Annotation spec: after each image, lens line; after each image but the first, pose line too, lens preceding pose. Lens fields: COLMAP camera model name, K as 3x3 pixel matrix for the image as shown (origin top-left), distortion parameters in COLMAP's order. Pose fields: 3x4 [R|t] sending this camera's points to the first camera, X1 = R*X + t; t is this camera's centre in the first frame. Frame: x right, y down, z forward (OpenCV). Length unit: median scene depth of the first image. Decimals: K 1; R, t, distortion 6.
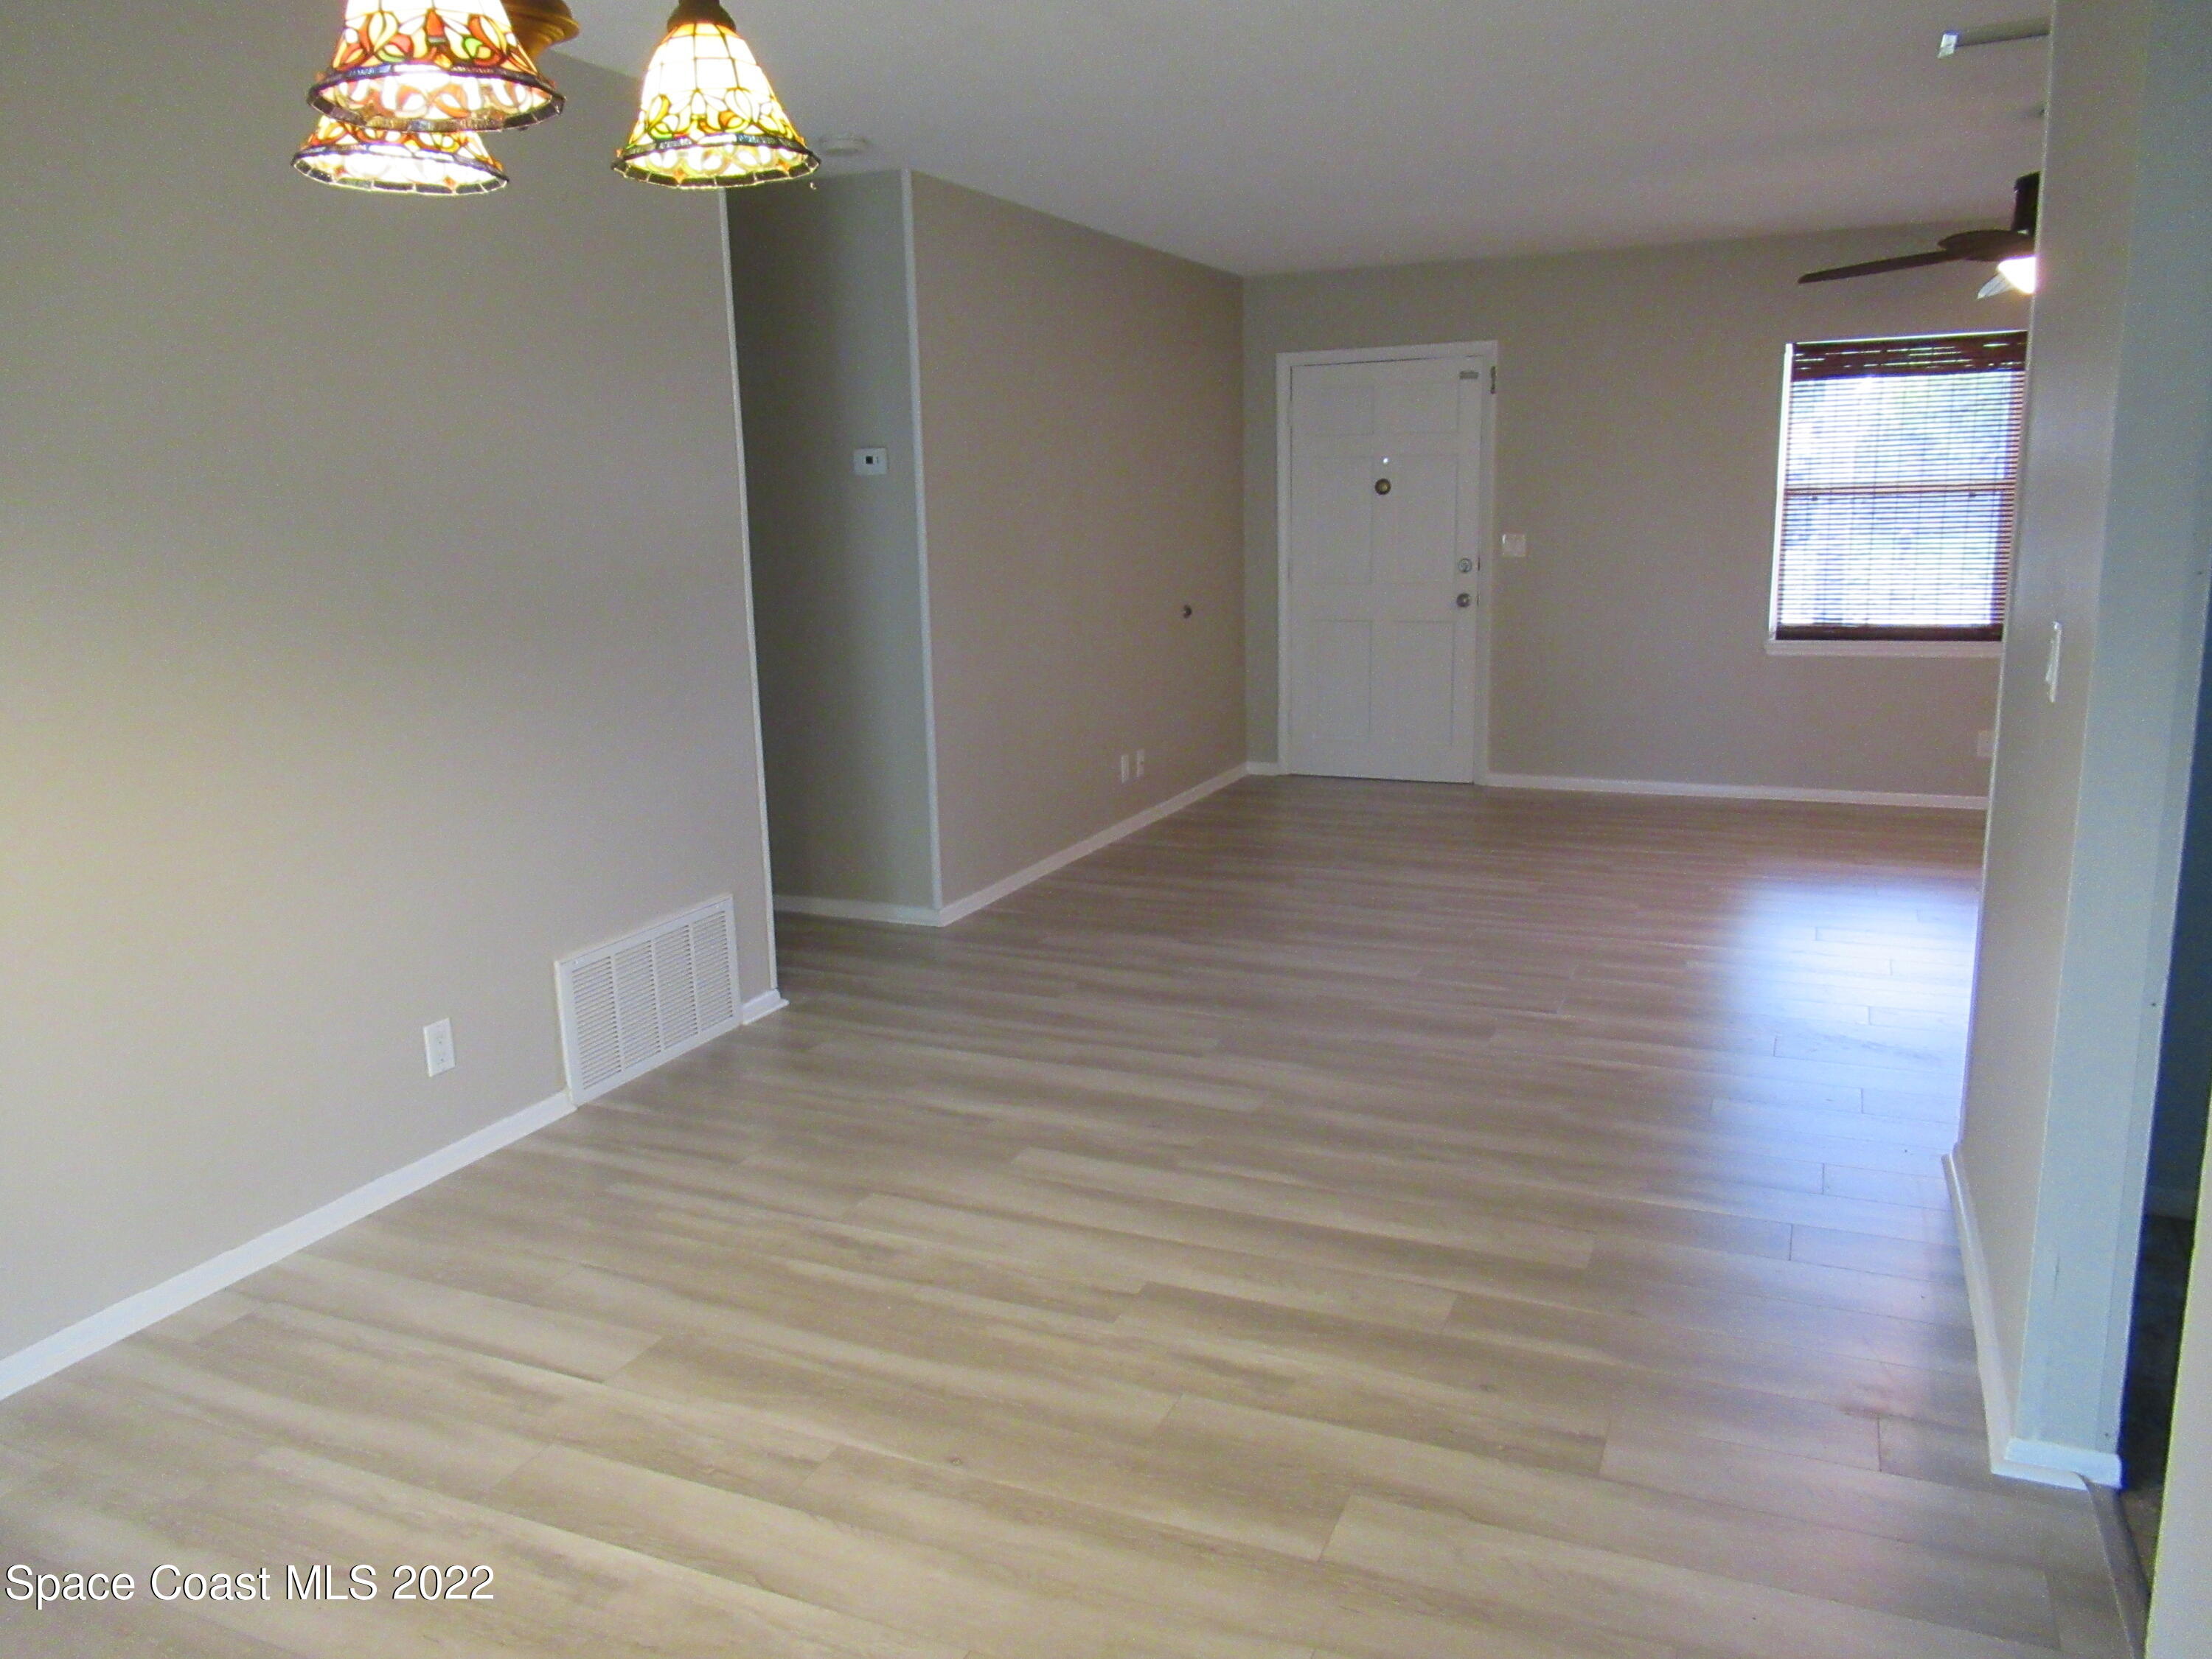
lens RADIAL K [[1640.2, 0, 1121.7], [0, 1640.2, 841.0], [0, 0, 1]] dist [-0.004875, 0.002965]
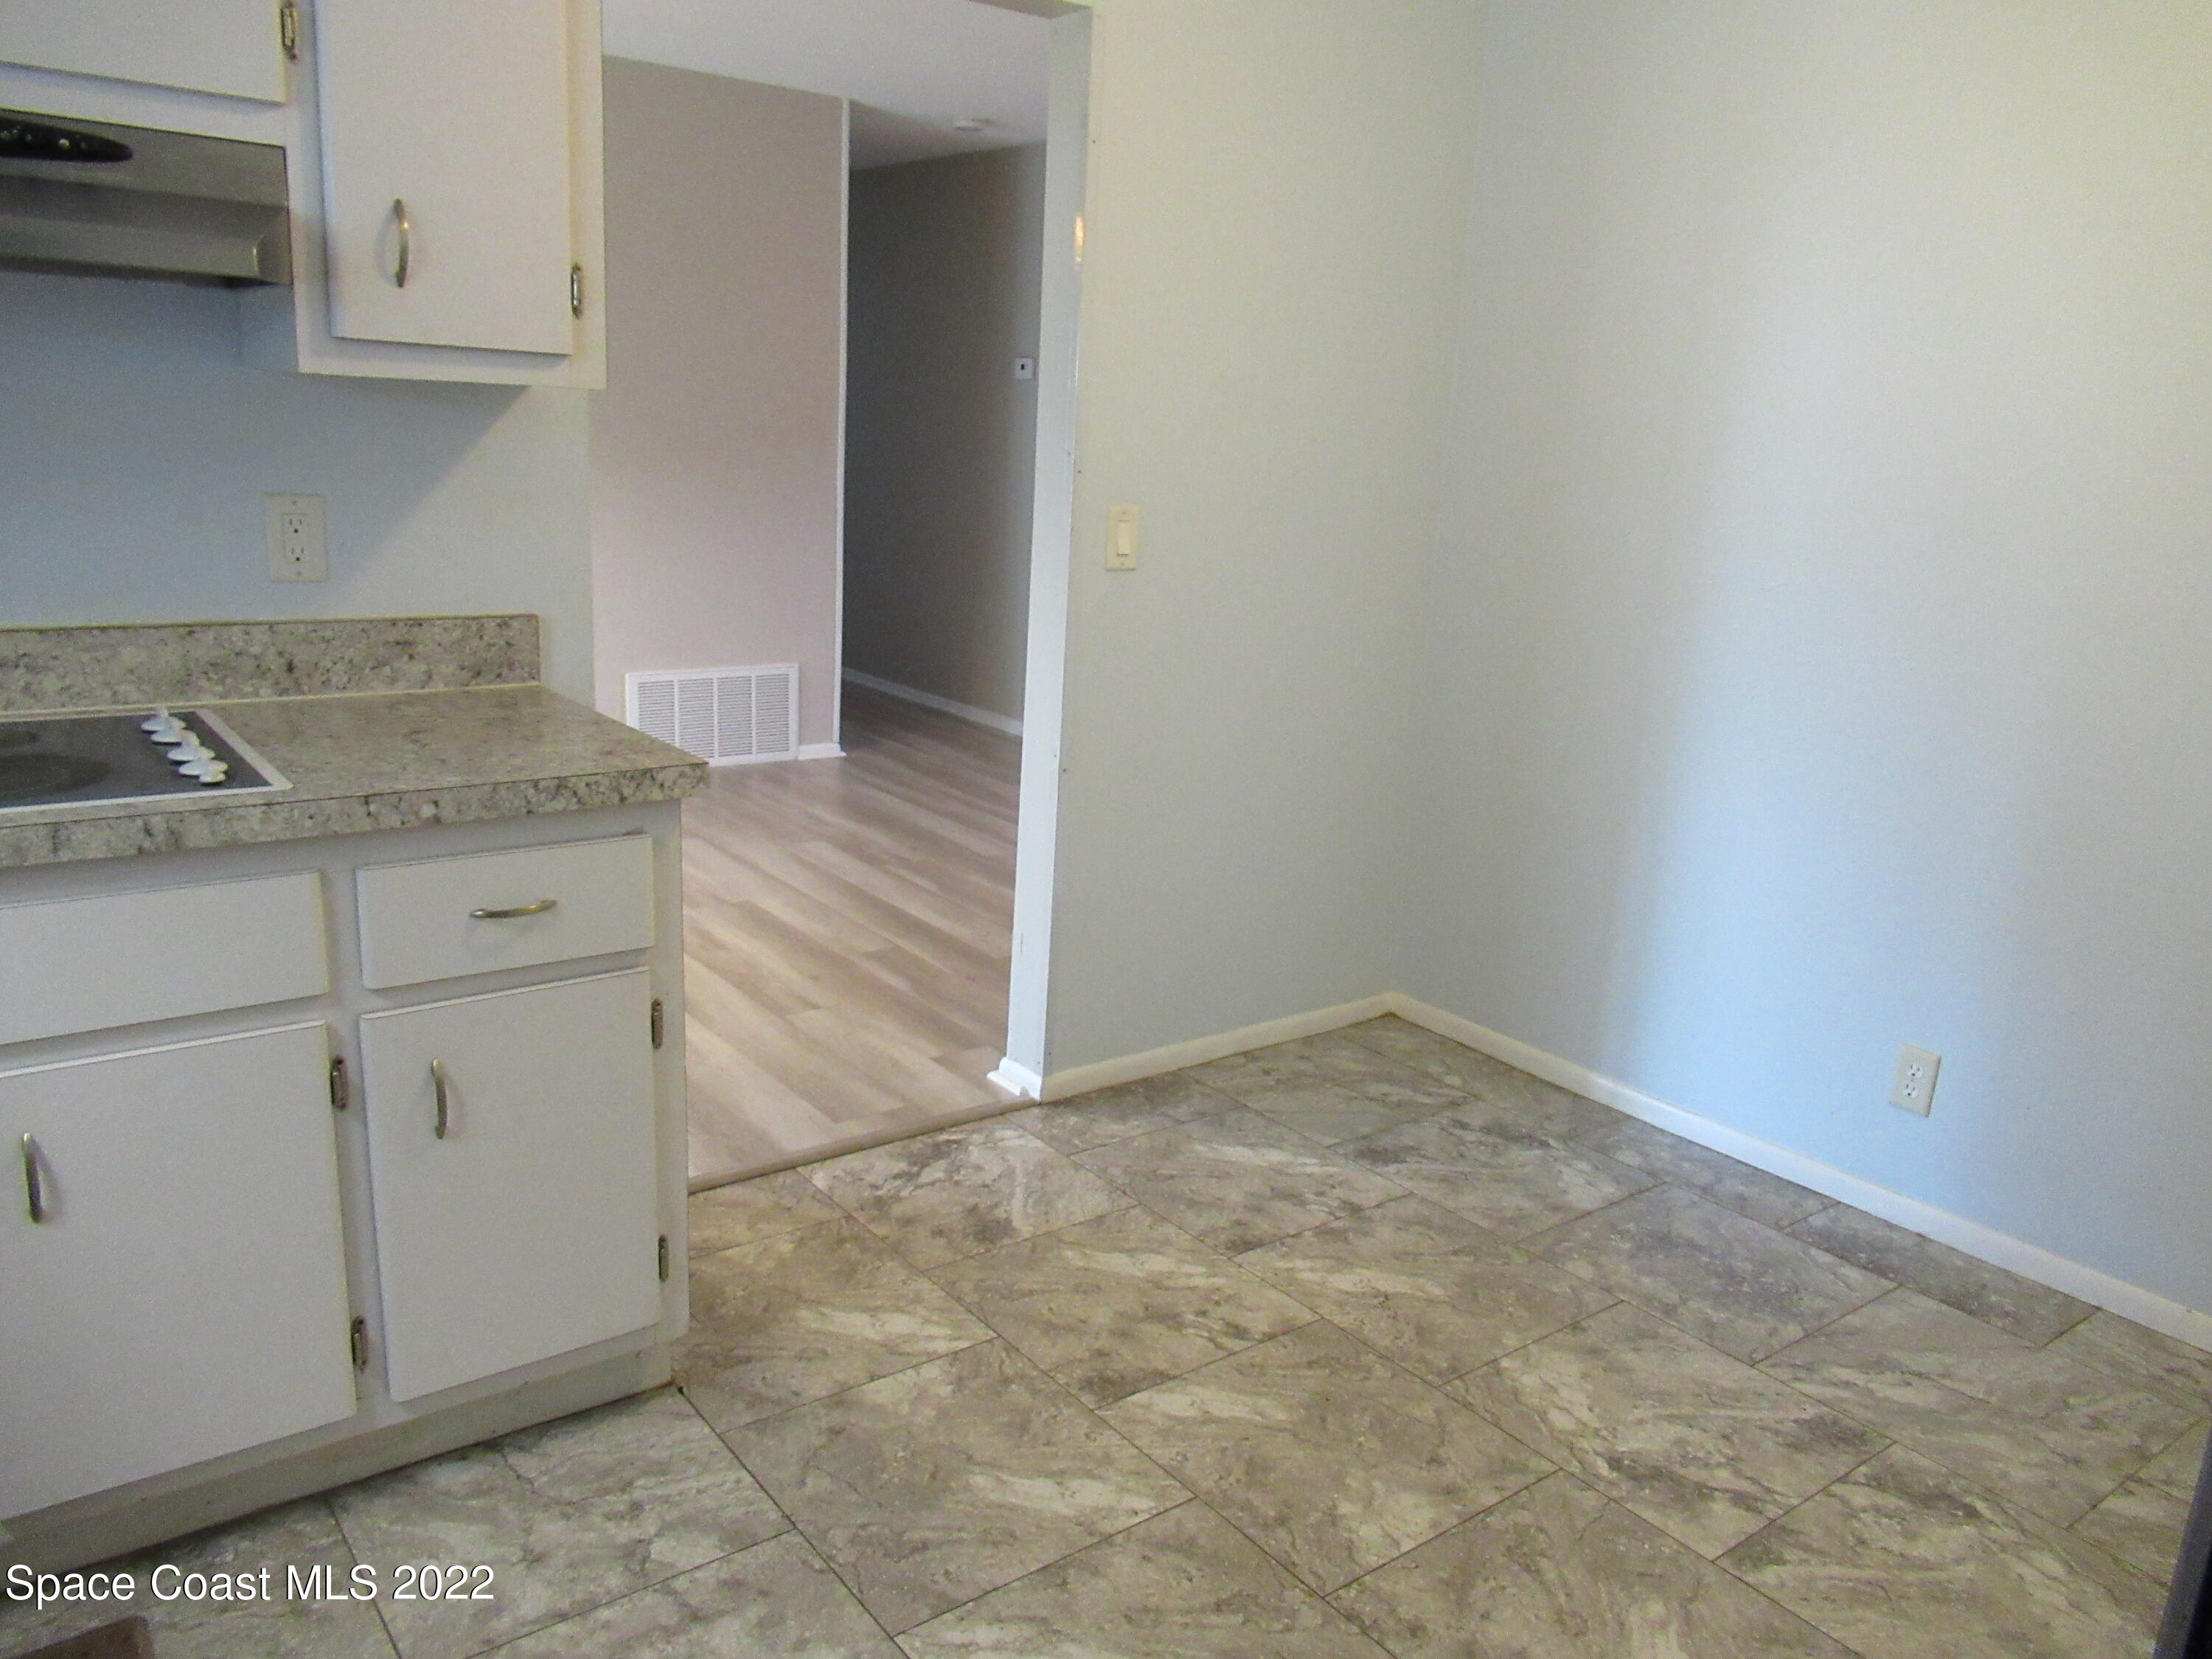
lens RADIAL K [[1640.2, 0, 1103.1], [0, 1640.2, 842.4], [0, 0, 1]] dist [-0.004875, 0.002965]
pose [[0.867102, 0.184786, -0.462589, 0.784636], [-0.168266, 0.982718, 0.077149, 0.034665], [0.468851, 0.010943, 0.883210, -0.145350]]
